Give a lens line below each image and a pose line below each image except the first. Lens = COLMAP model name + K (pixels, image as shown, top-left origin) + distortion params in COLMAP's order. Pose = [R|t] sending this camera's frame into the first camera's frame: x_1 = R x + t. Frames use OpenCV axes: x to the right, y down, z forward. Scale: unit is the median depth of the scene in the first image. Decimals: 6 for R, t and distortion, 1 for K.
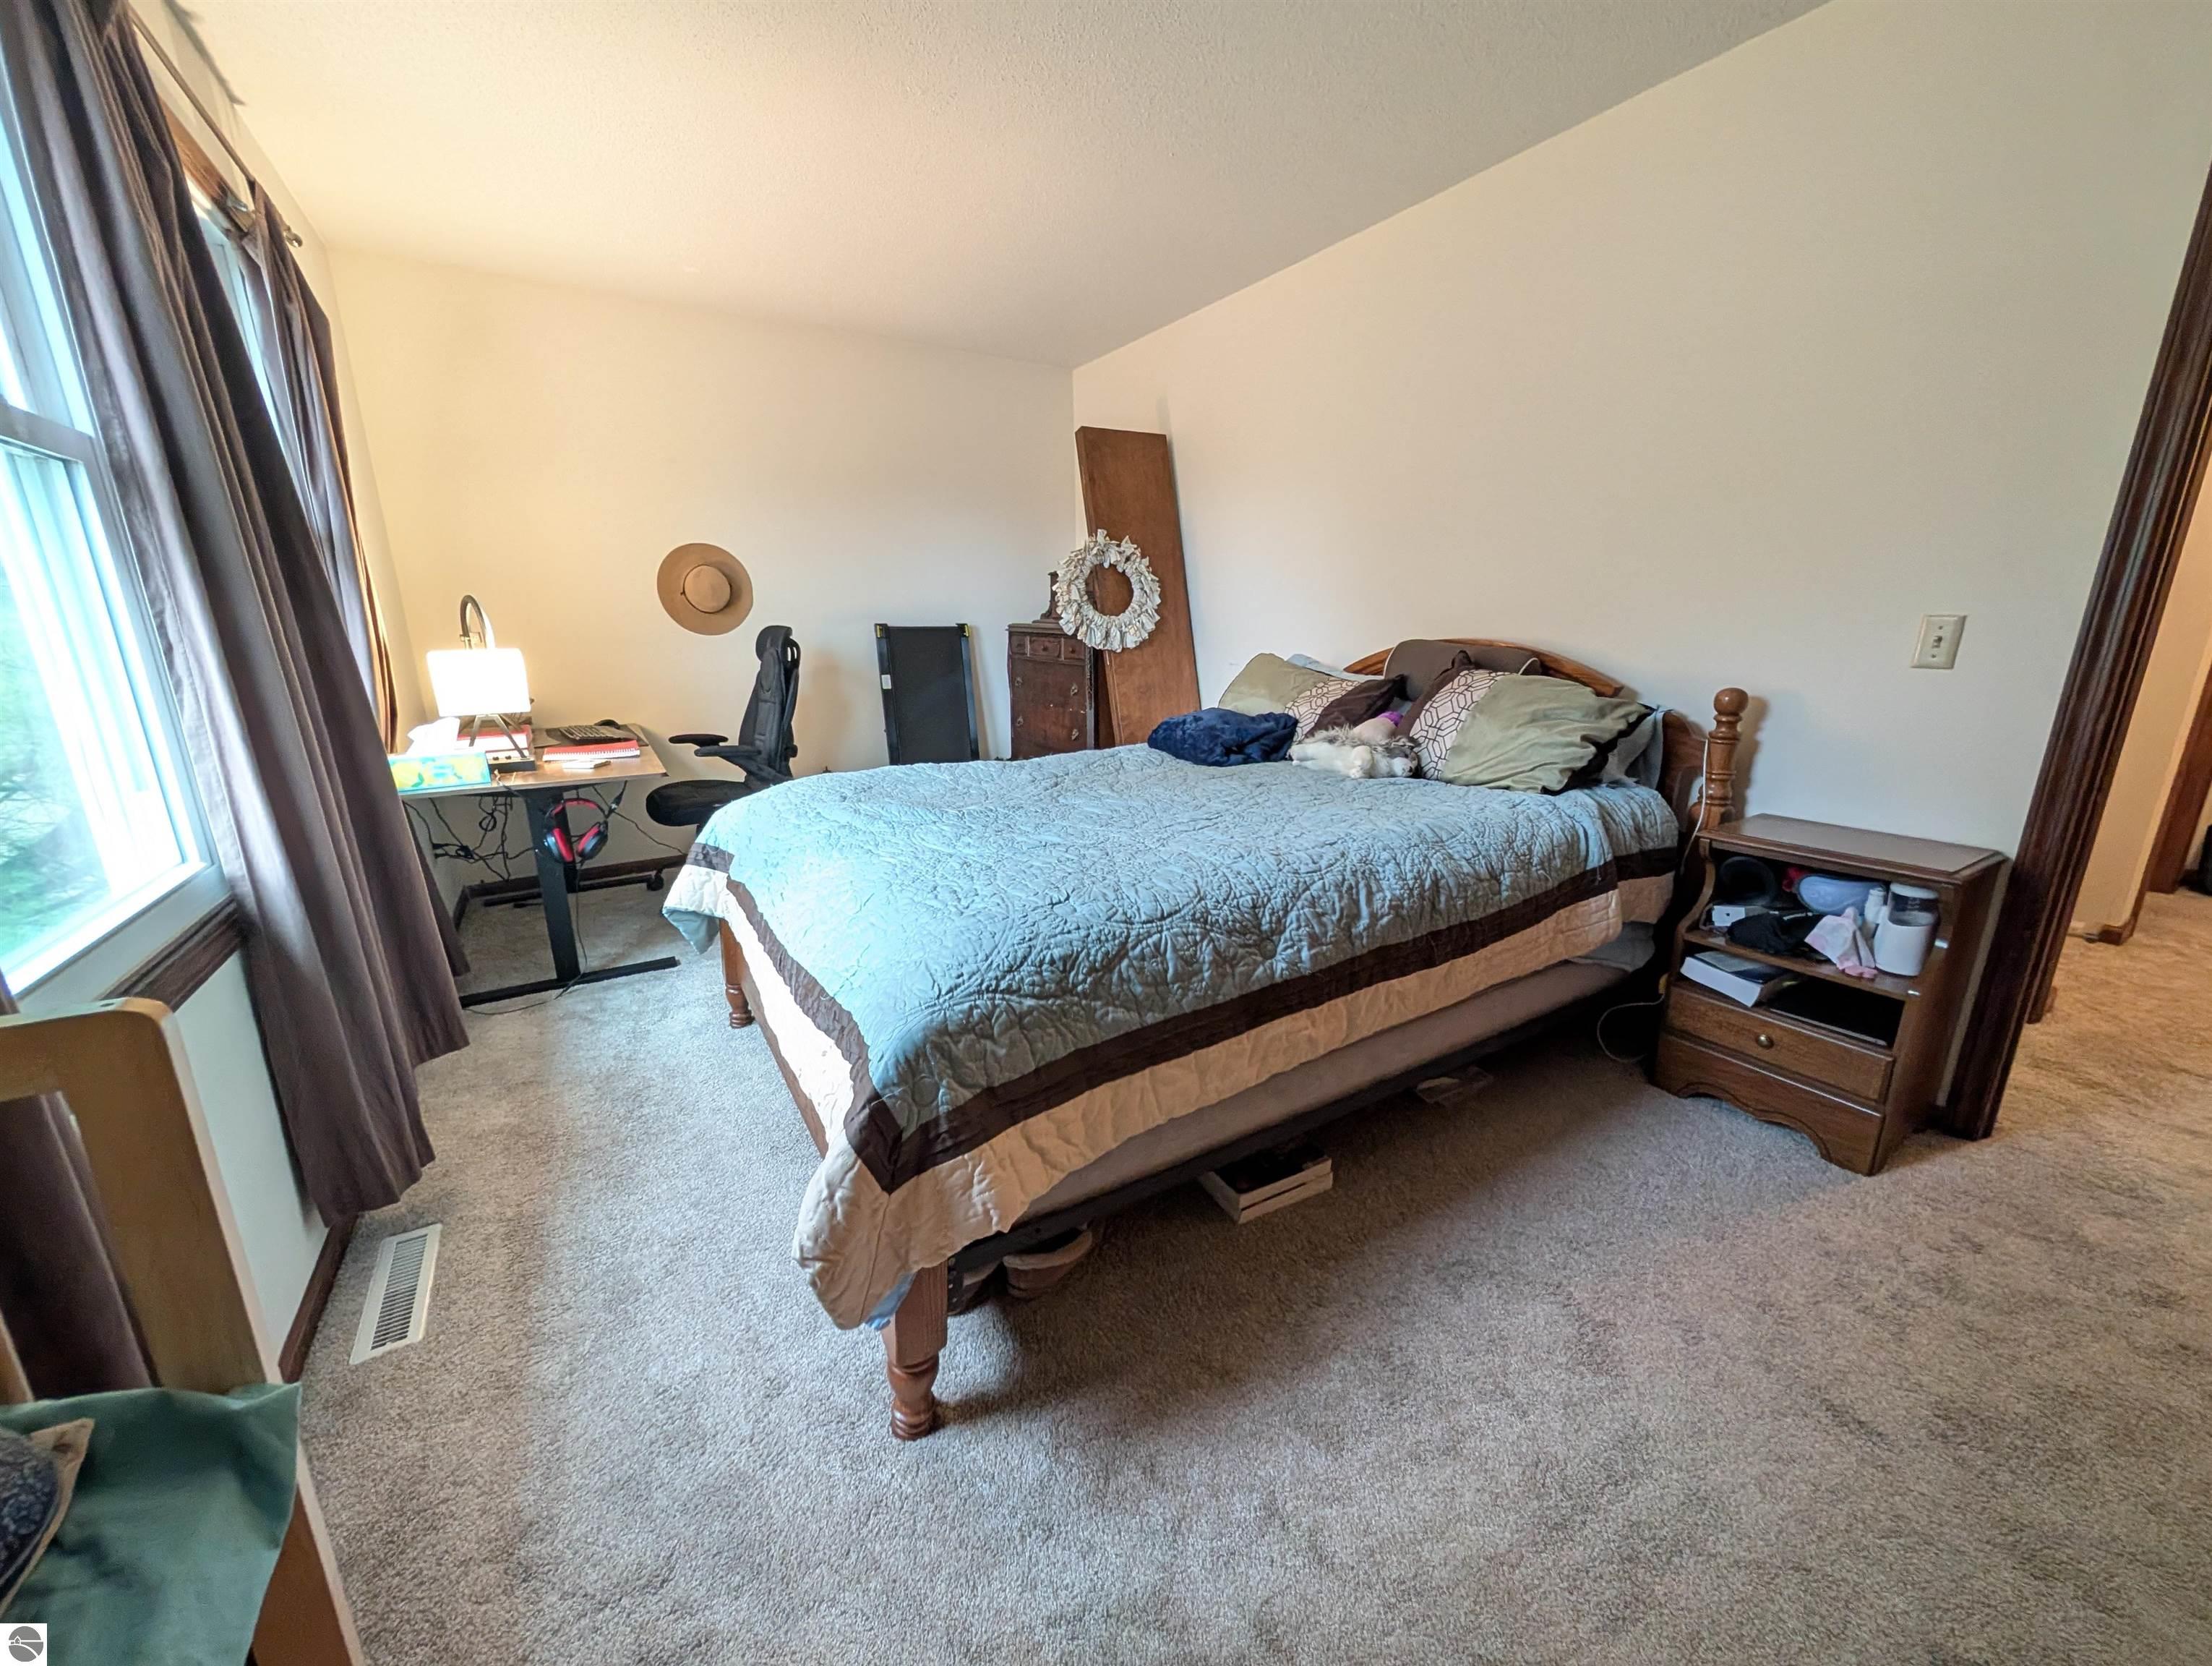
lens RADIAL K [[838.5, 0, 1105.6], [0, 838.5, 840.2], [0, 0, 1]] dist [0.000010, 0.000574]
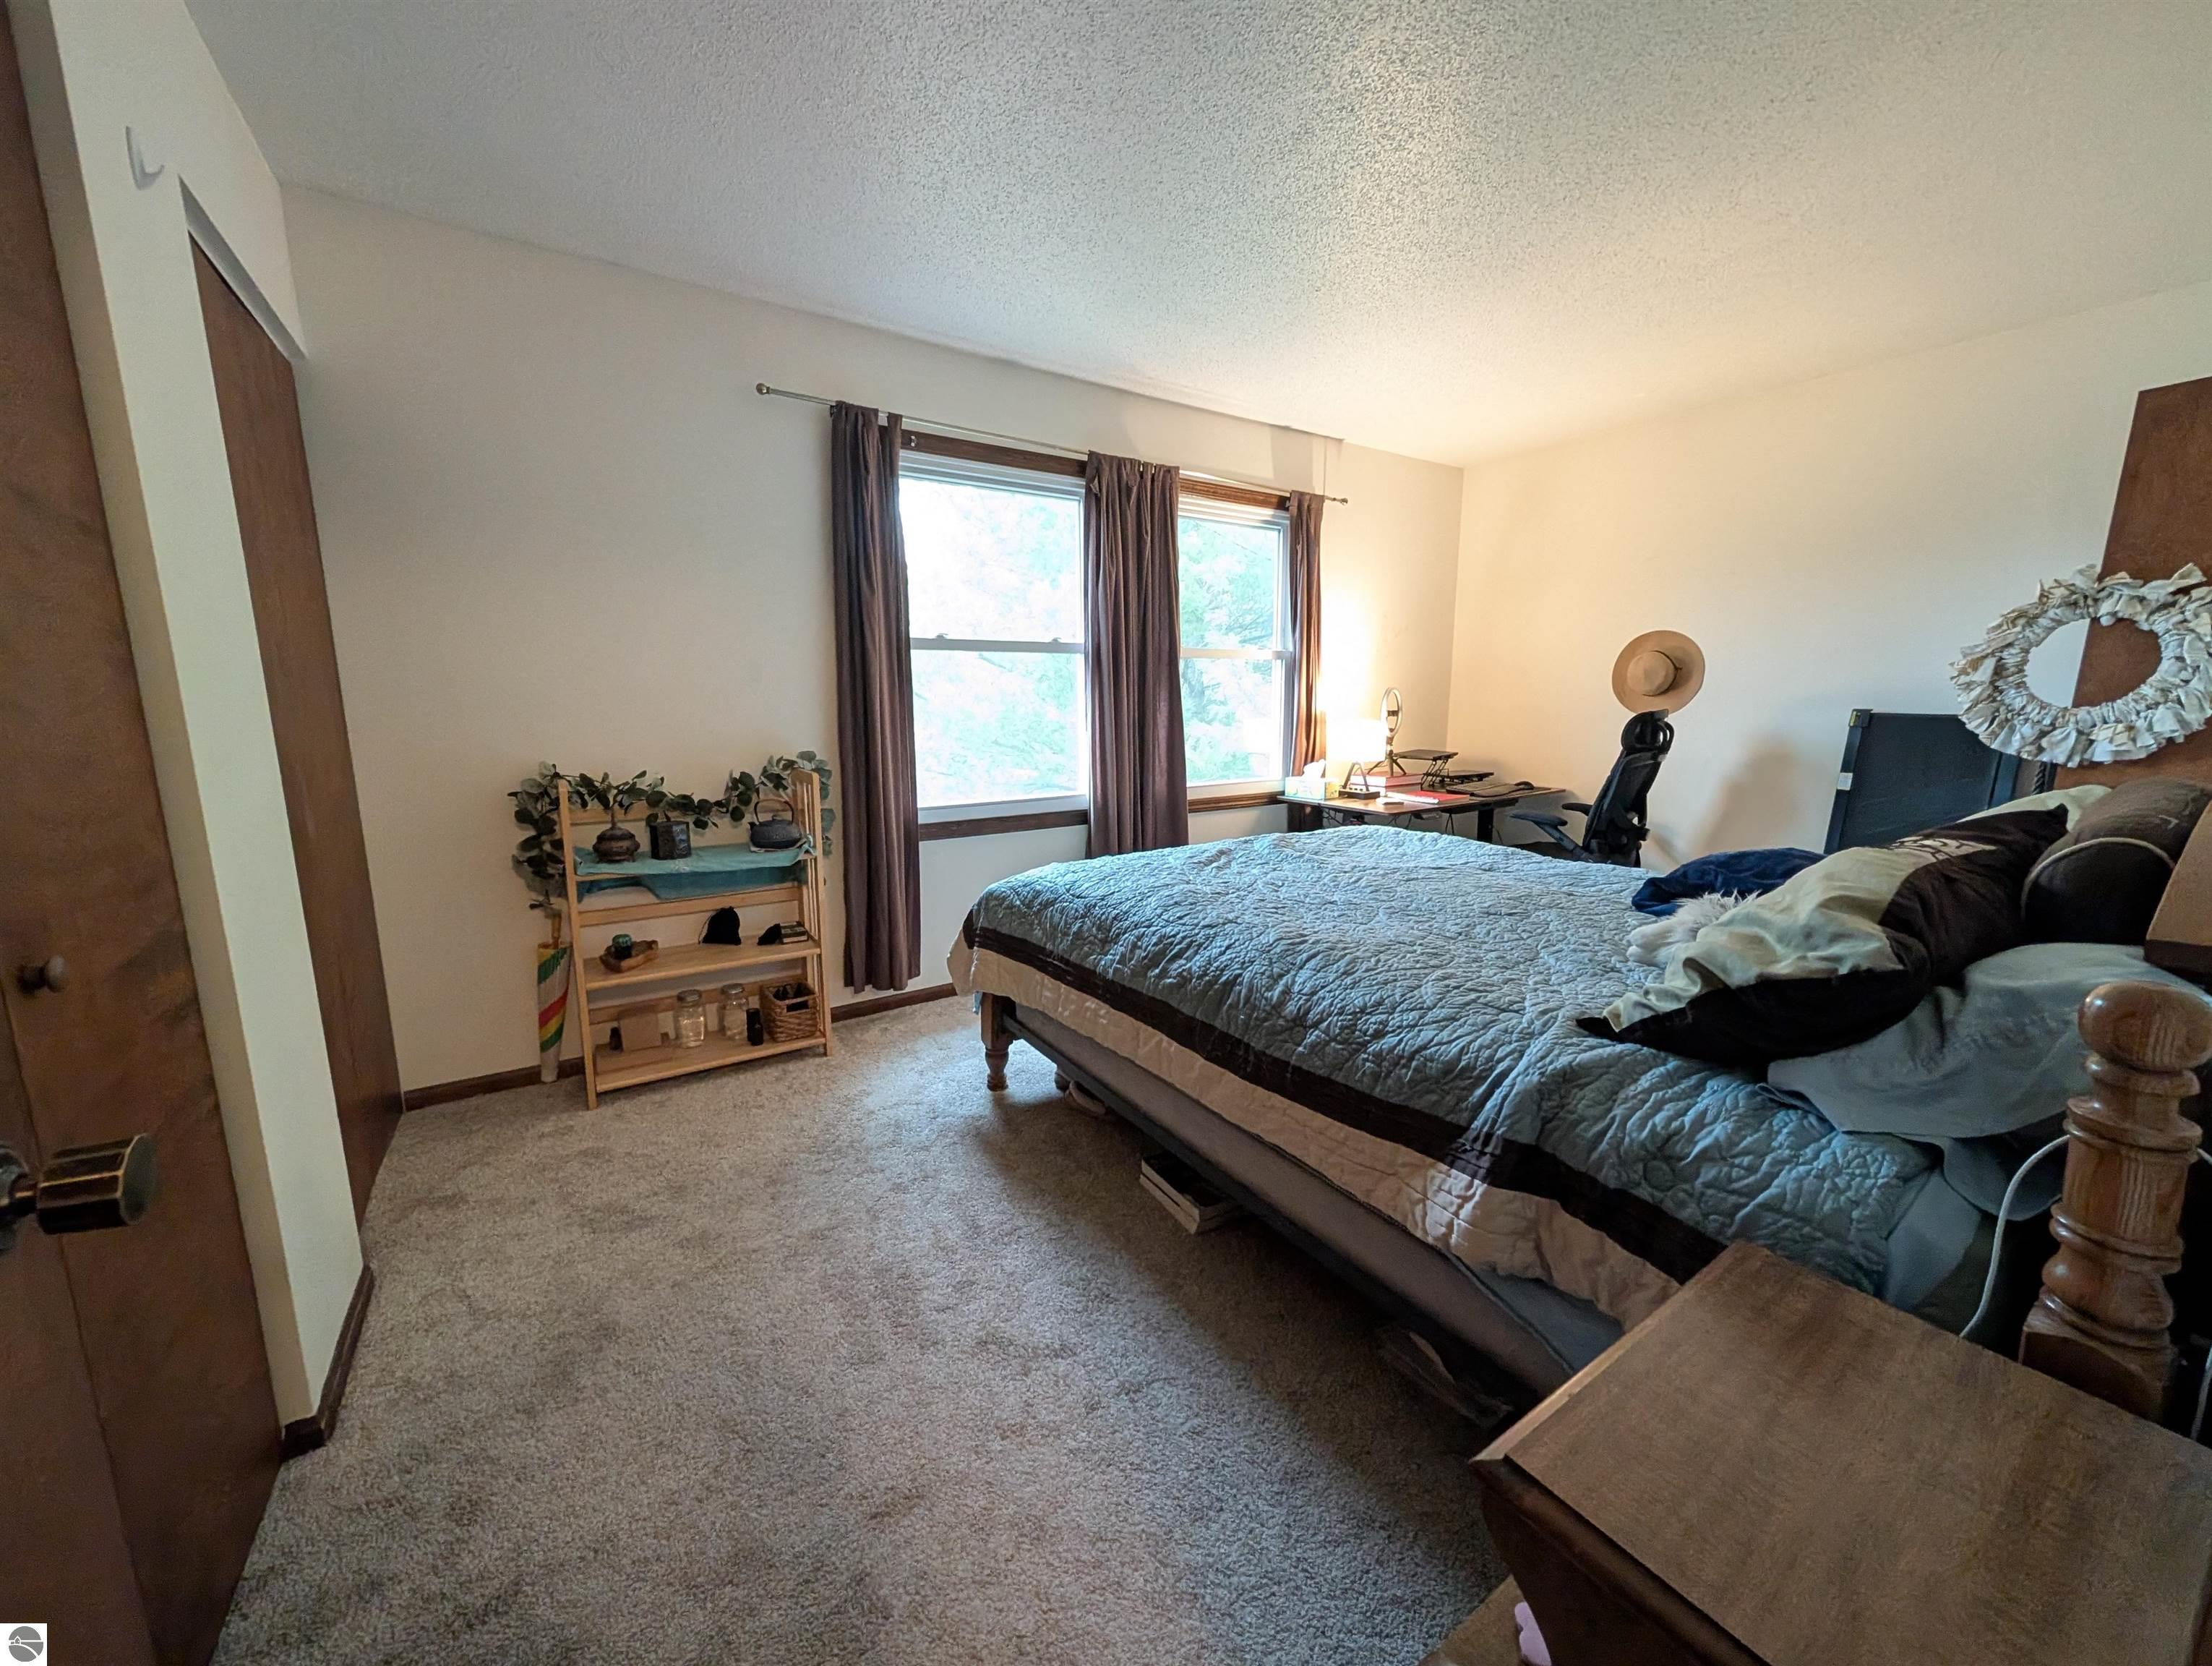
lens RADIAL K [[838.5, 0, 1105.6], [0, 838.5, 840.2], [0, 0, 1]] dist [0.000010, 0.000574]
pose [[0.023847, 0.176357, -0.984037, 1.301867], [-0.251809, 0.953641, 0.164807, -0.231330], [0.967483, 0.243860, 0.067150, 0.728340]]
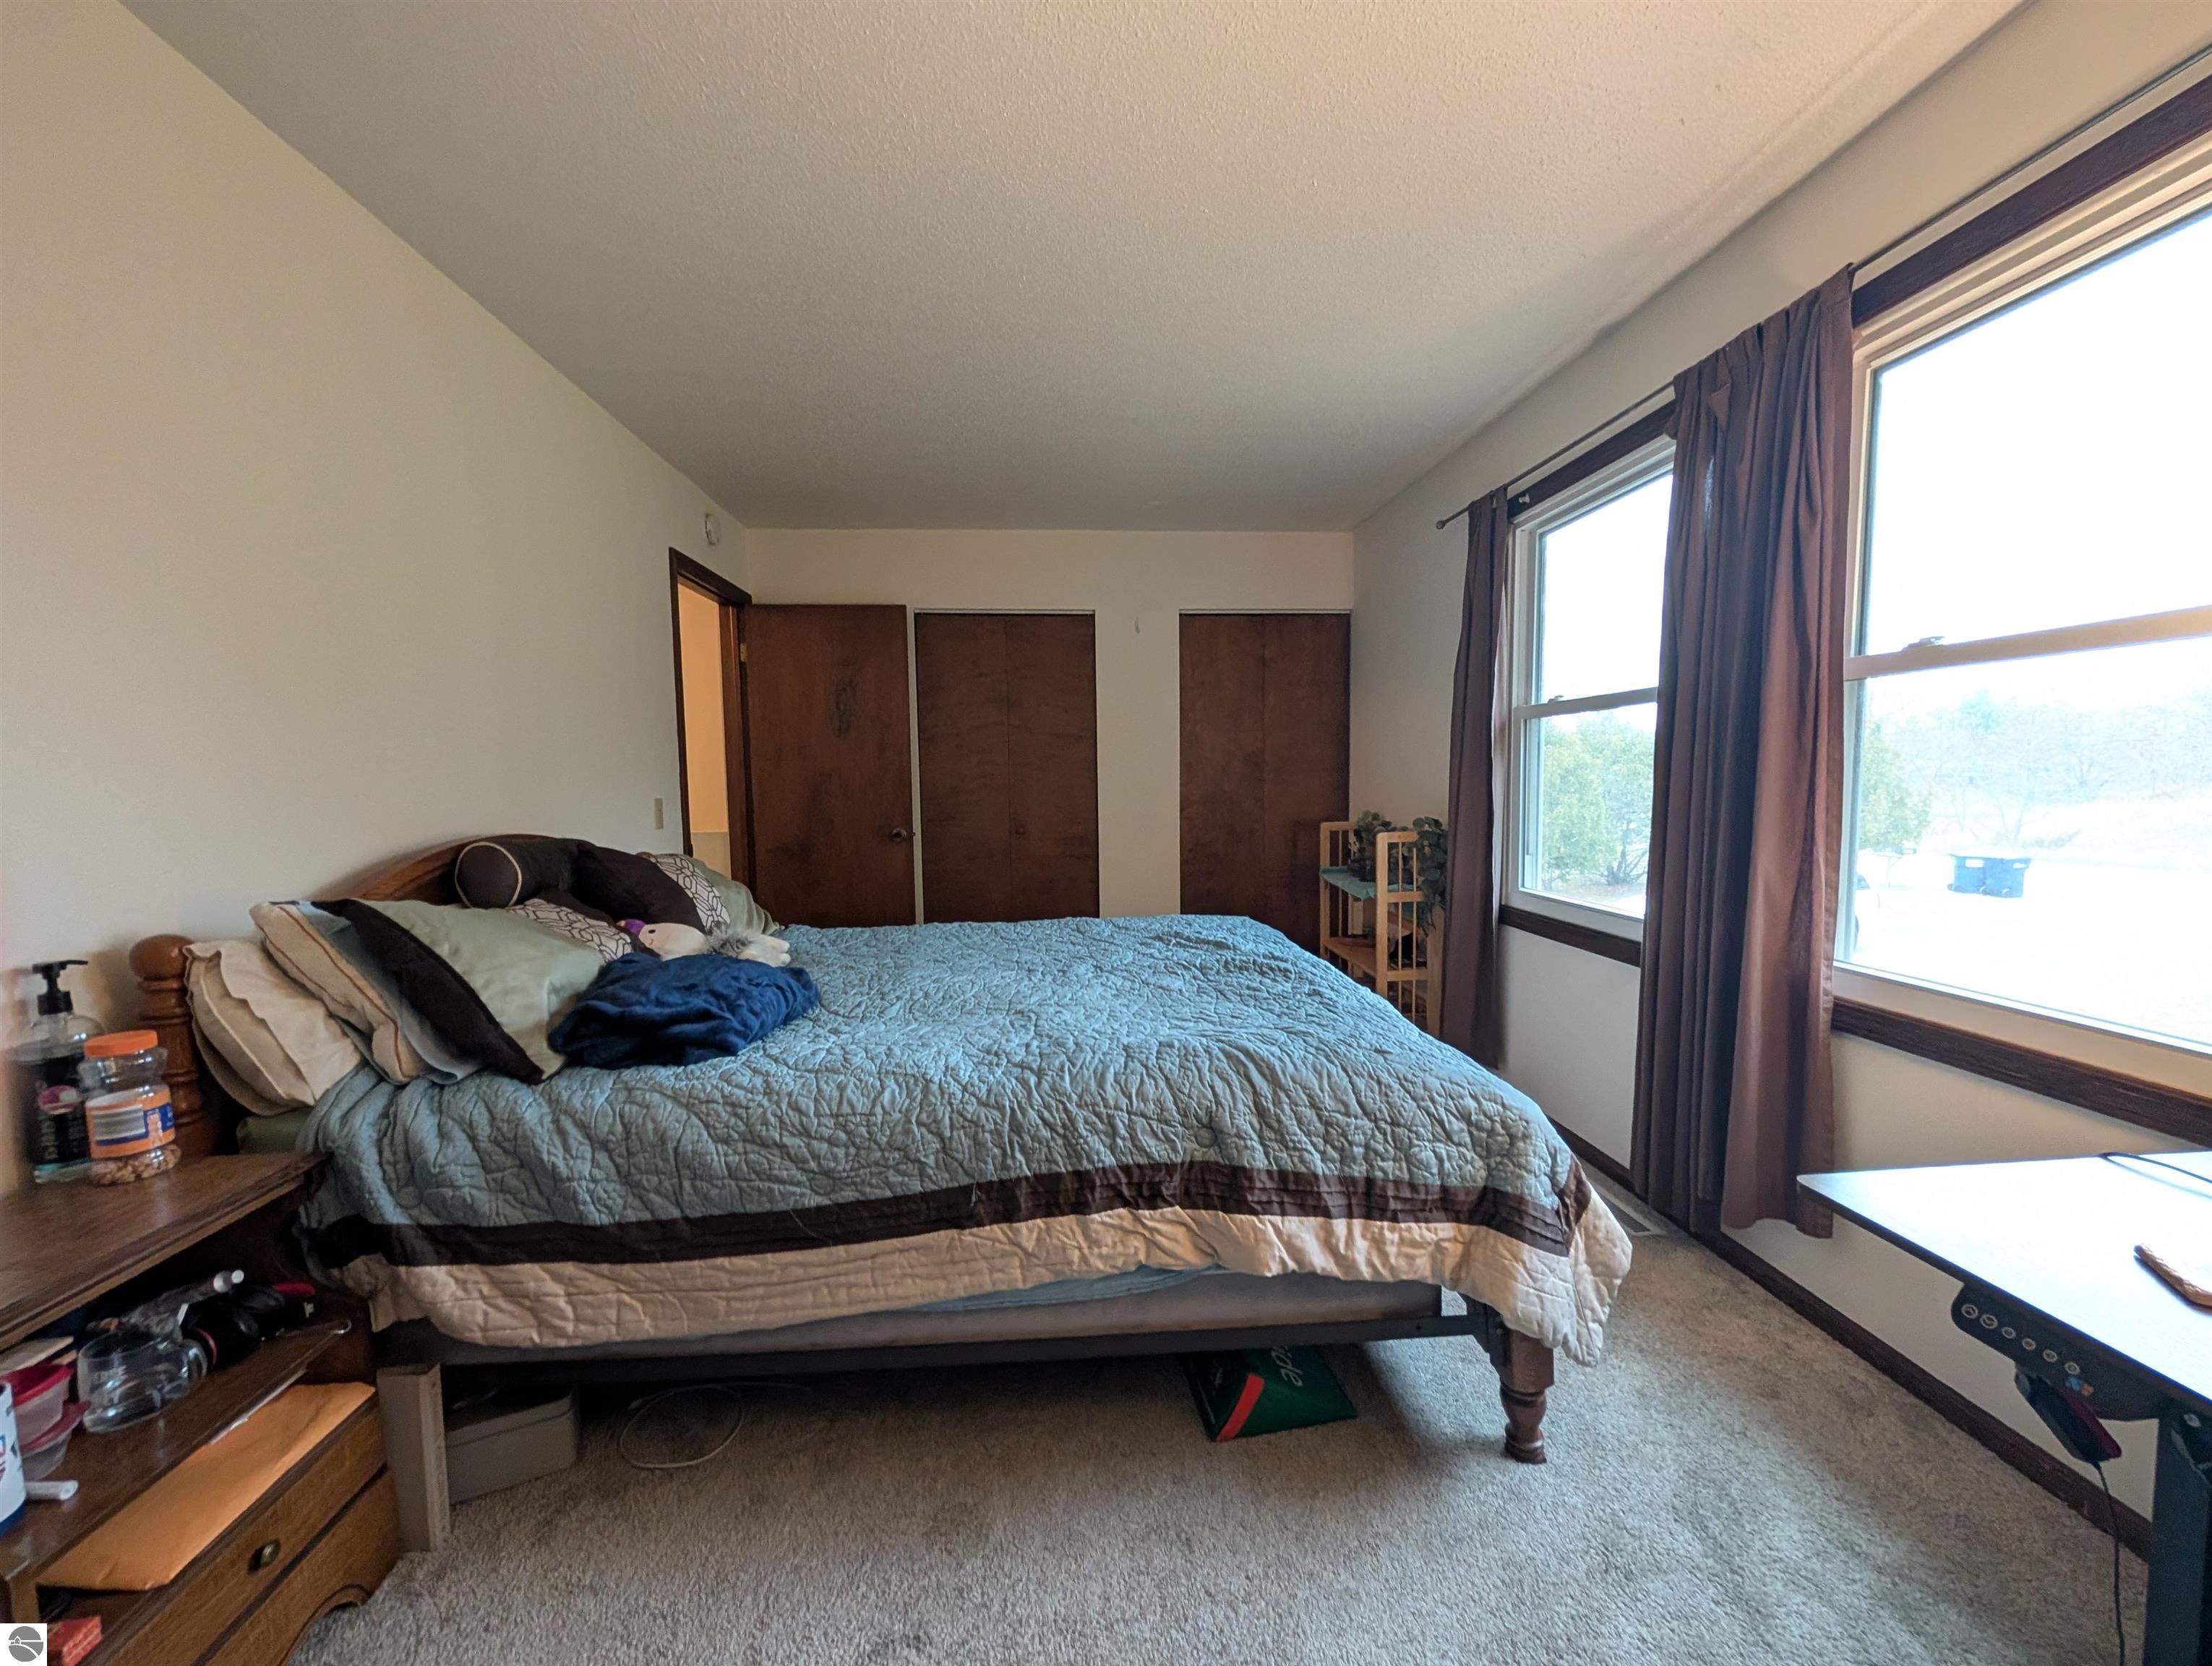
lens RADIAL K [[838.5, 0, 1105.6], [0, 838.5, 840.2], [0, 0, 1]] dist [0.000010, 0.000574]
pose [[-0.887635, -0.009742, 0.460444, -0.643214], [0.140563, 0.946342, 0.290997, -0.604414], [-0.438572, 0.323021, -0.838637, 2.232487]]
